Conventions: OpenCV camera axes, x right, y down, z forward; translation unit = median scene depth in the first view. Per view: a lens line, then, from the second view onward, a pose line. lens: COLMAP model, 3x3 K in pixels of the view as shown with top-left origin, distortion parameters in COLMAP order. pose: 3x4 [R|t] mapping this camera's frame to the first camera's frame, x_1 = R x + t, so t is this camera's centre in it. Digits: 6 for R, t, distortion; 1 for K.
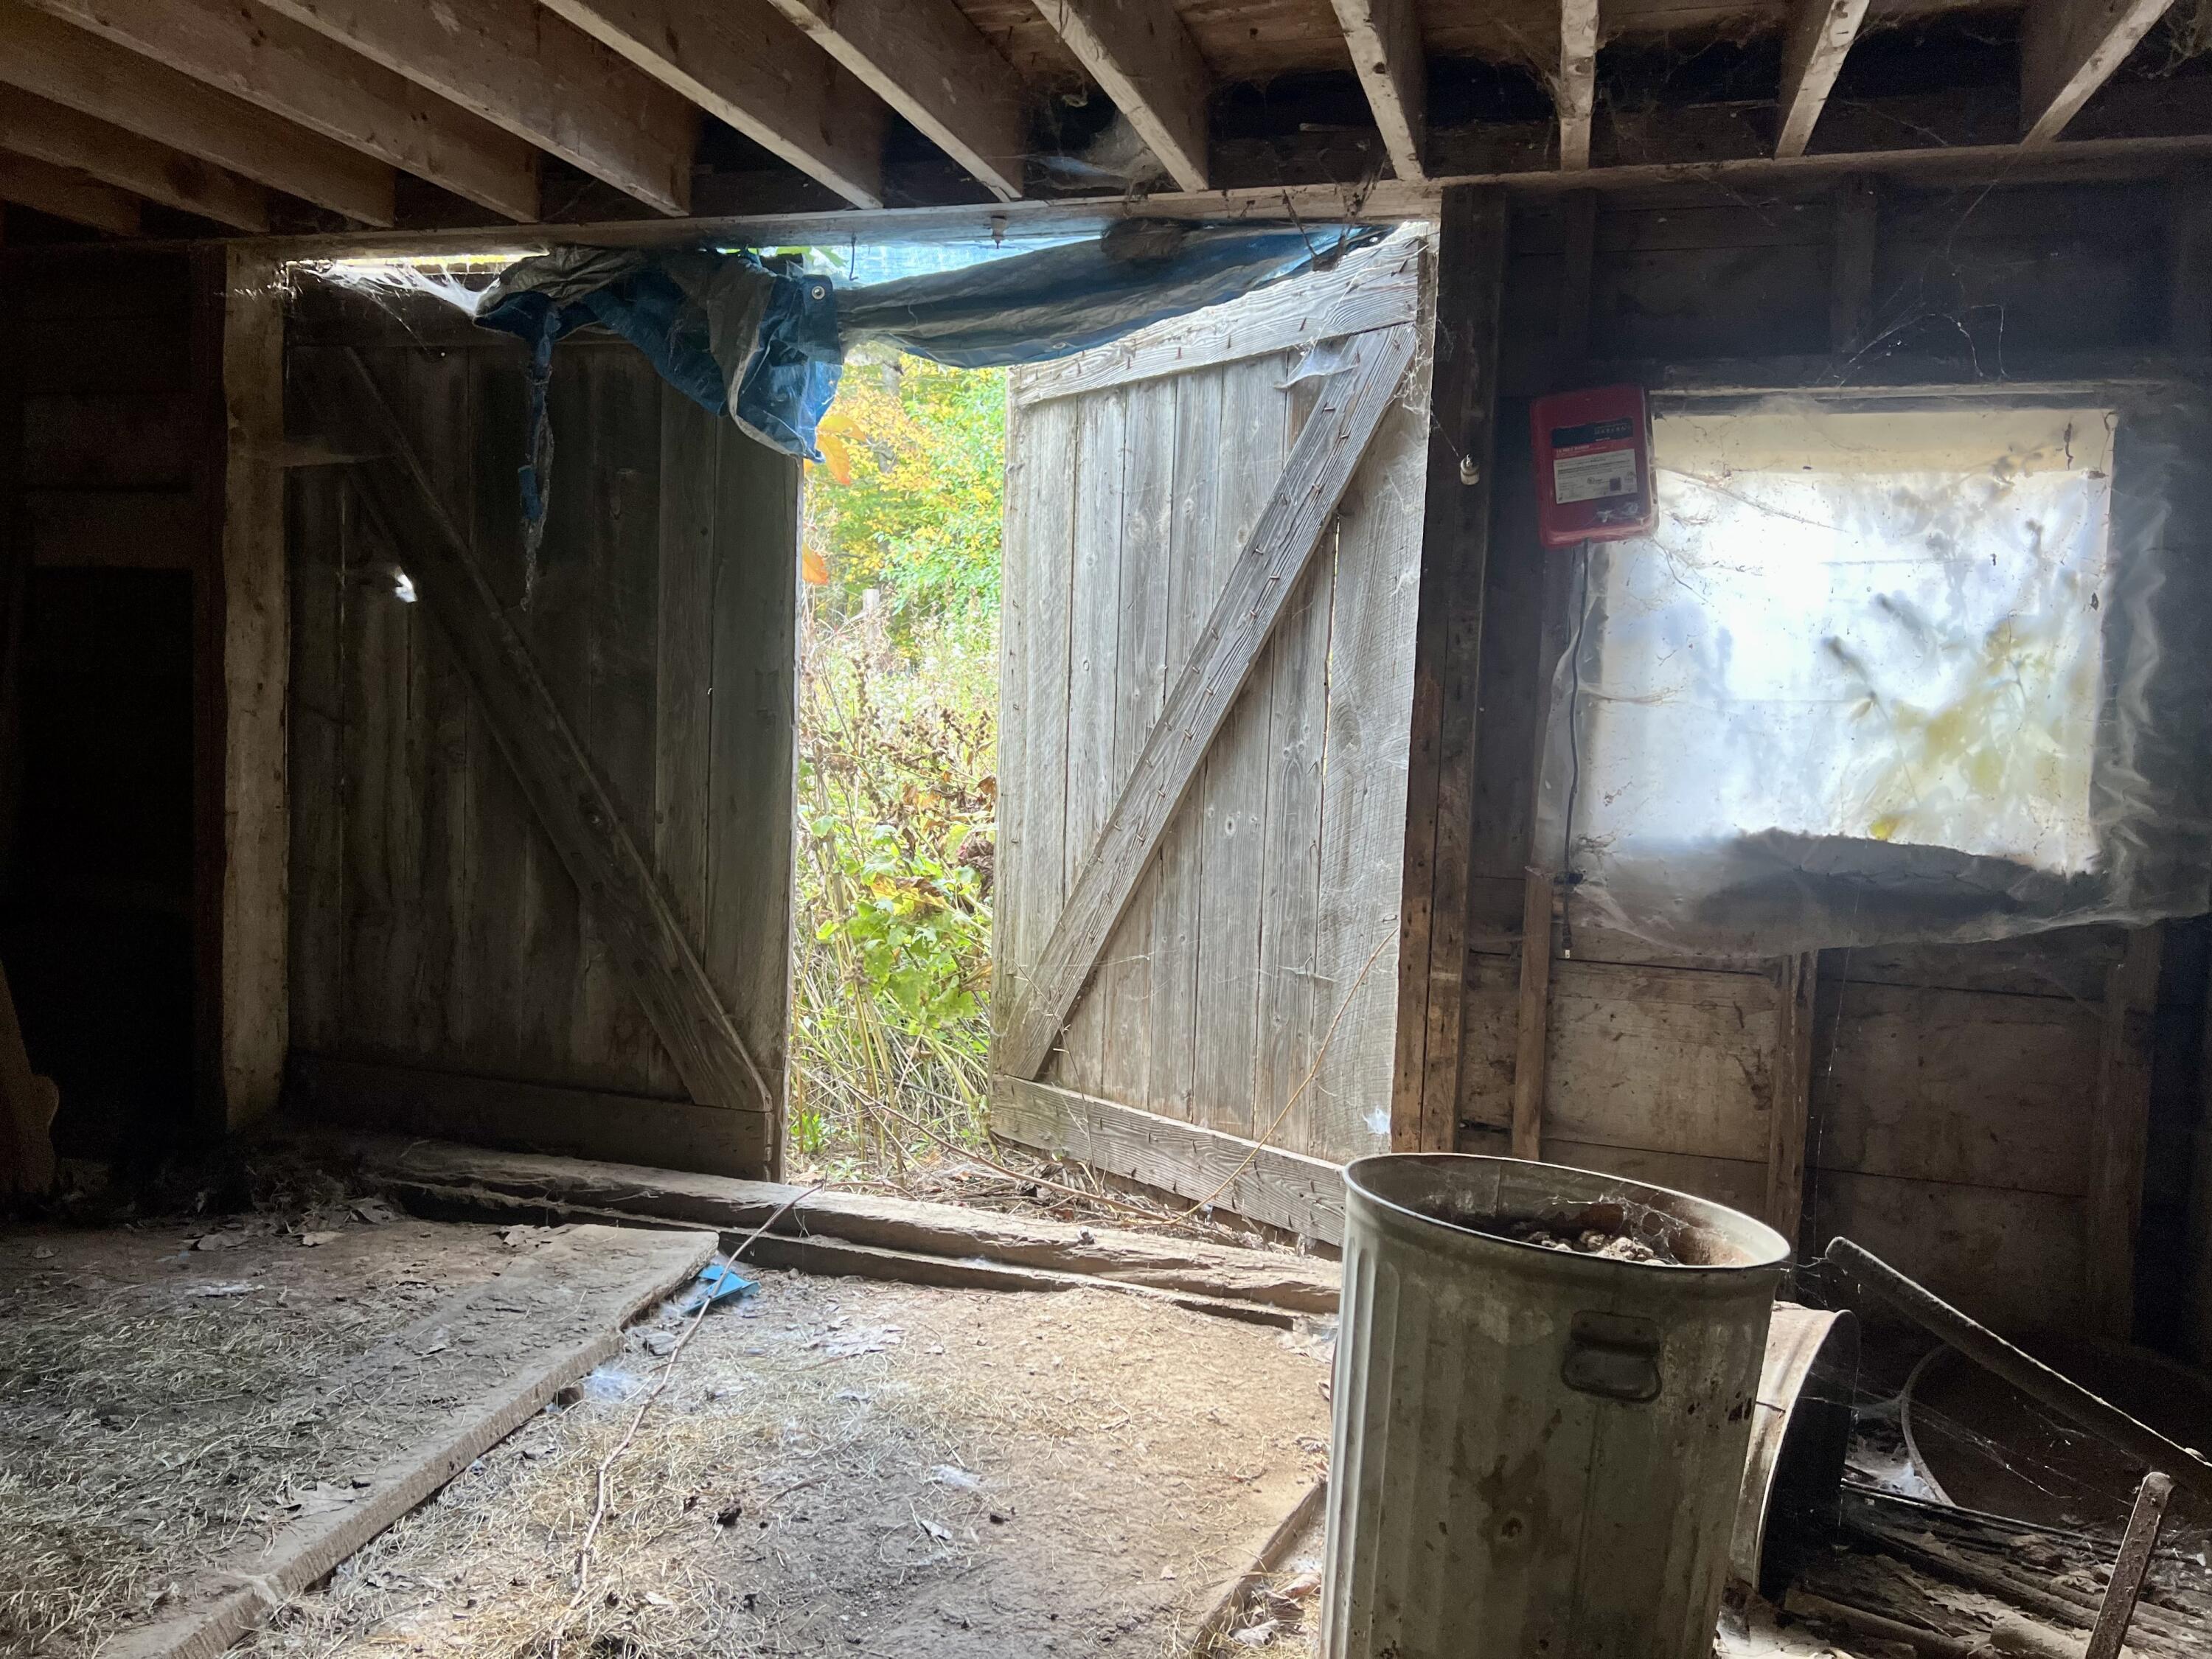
lens RADIAL K [[1655.9, 0, 1104.5], [0, 1655.9, 832.8], [0, 0, 1]] dist [0.003254, 0.000833]
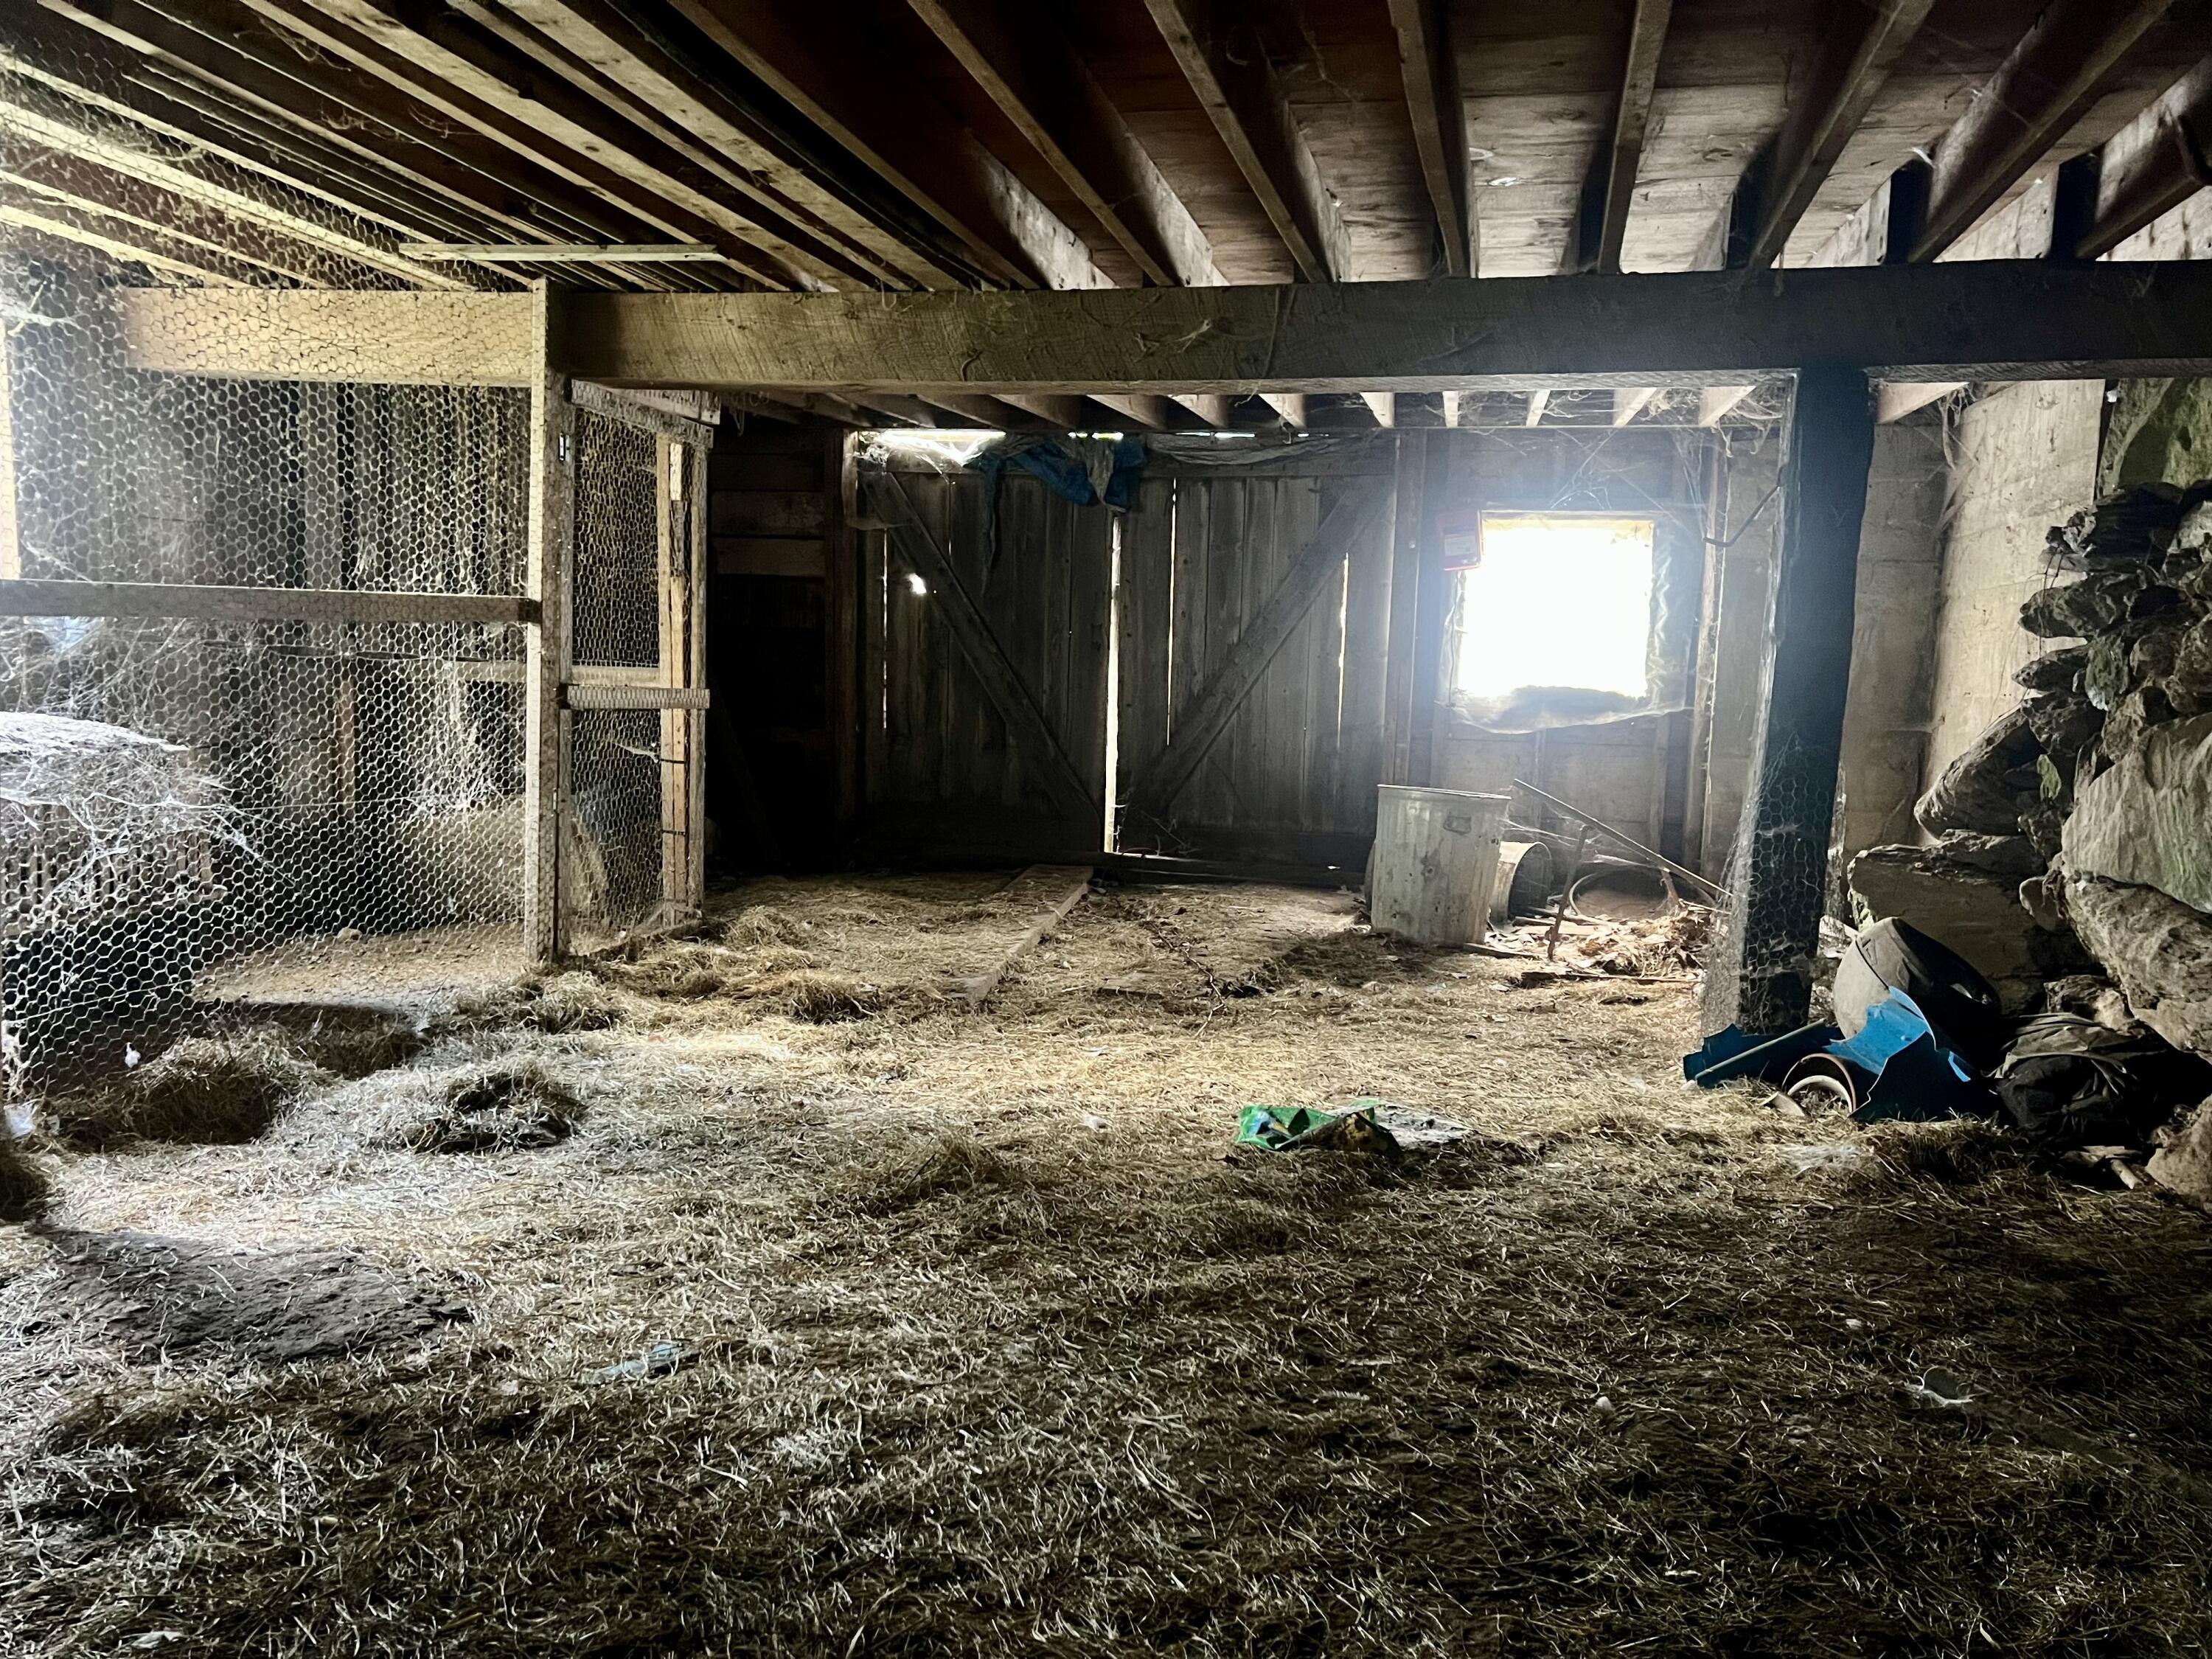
lens RADIAL K [[1655.9, 0, 1106.1], [0, 1655.9, 826.8], [0, 0, 1]] dist [0.003254, 0.000833]
pose [[0.998667, -0.013167, 0.049901, -0.371301], [0.011928, 0.999615, 0.025043, 0.144846], [-0.050211, -0.024415, 0.998440, -1.491679]]
